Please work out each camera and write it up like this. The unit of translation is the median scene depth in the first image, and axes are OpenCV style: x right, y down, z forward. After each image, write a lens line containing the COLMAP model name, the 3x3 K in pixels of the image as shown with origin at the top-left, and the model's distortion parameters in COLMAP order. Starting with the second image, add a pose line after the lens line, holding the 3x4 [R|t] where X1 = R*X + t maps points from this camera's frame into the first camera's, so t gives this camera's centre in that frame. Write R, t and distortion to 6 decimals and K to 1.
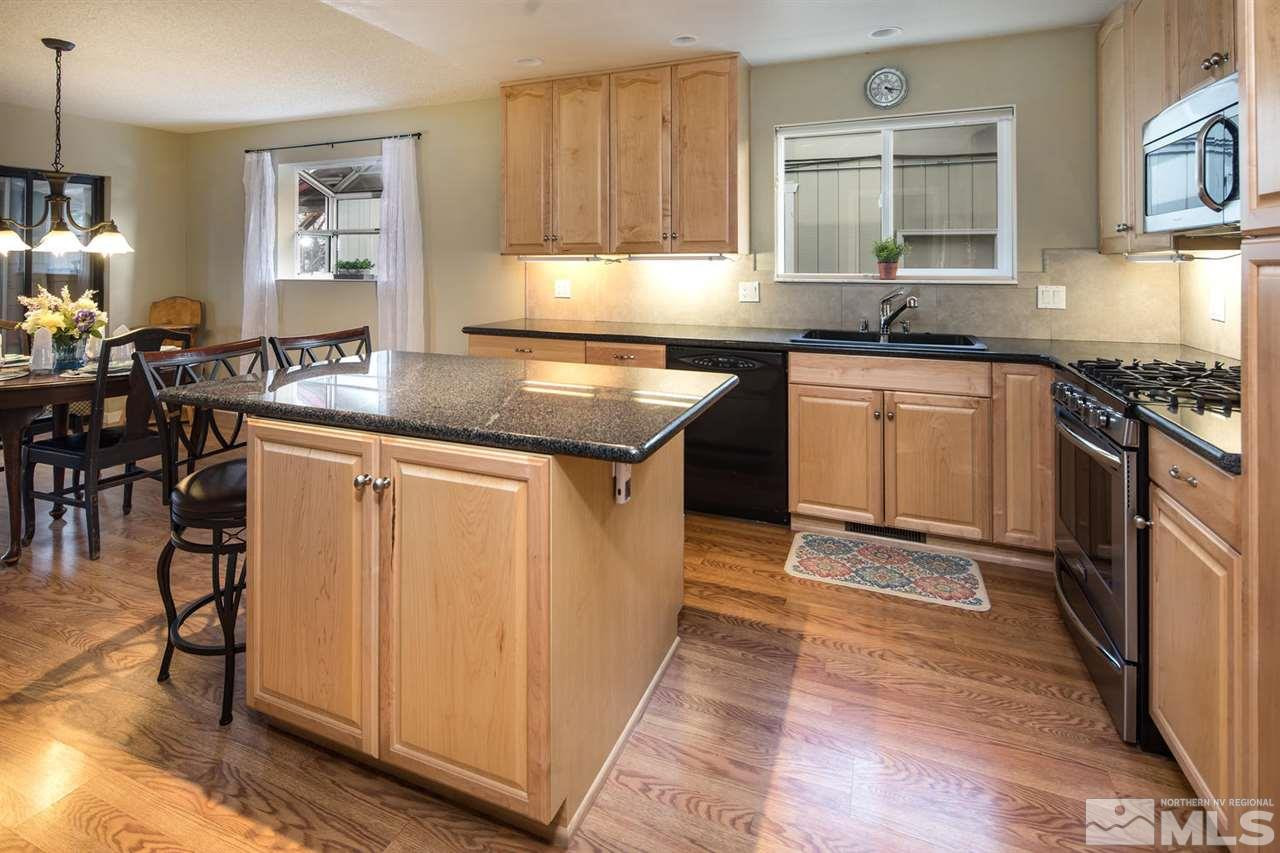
lens RADIAL K [[625.5, 0, 635.1], [0, 625.5, 261.8], [0, 0, 1]] dist [0.003506, 0.000339]
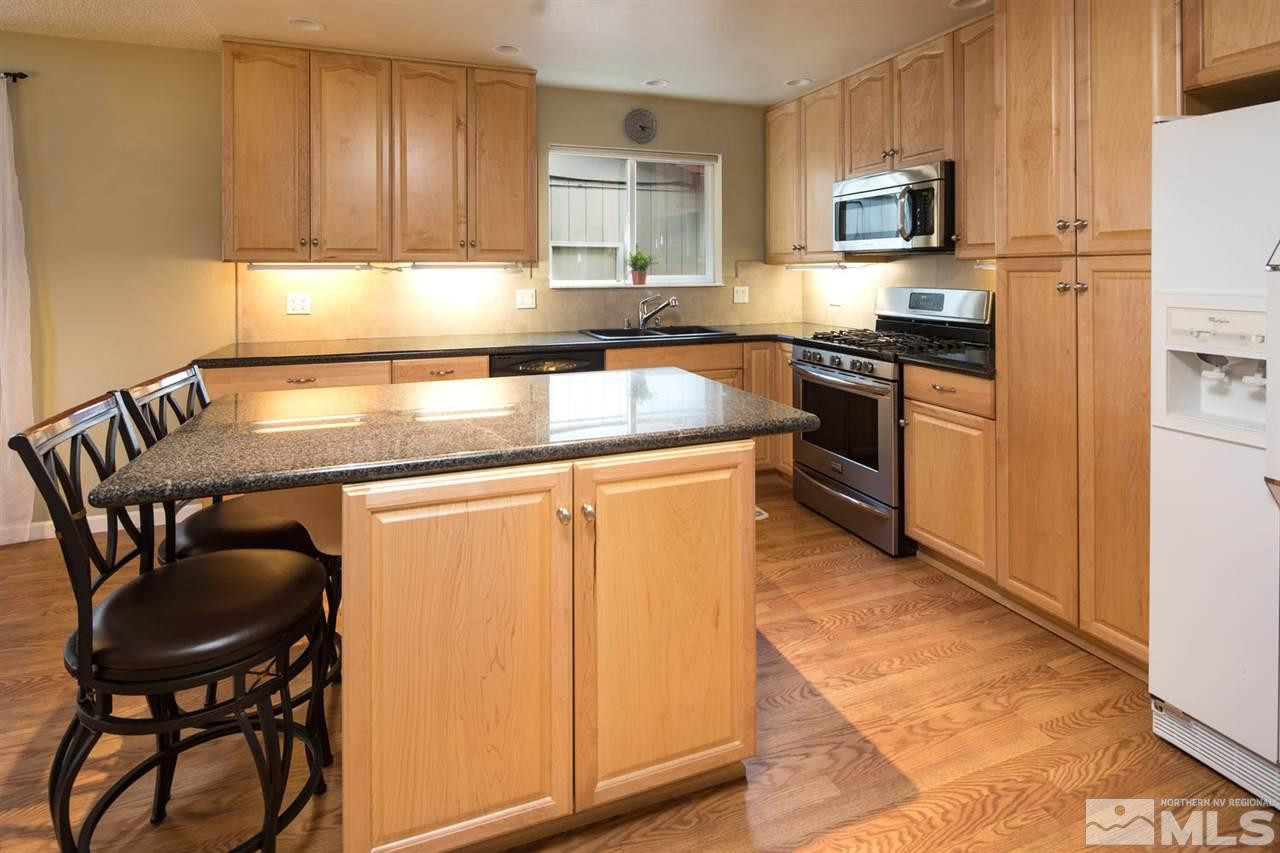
lens RADIAL K [[622.8, 0, 637.8], [0, 622.8, 270.4], [0, 0, 1]] dist [0.000088, -0.000291]
pose [[0.734012, -0.002434, 0.679133, -0.419055], [0.002006, 0.999997, 0.001416, -0.000444], [-0.679134, 0.000323, 0.734014, 0.118288]]
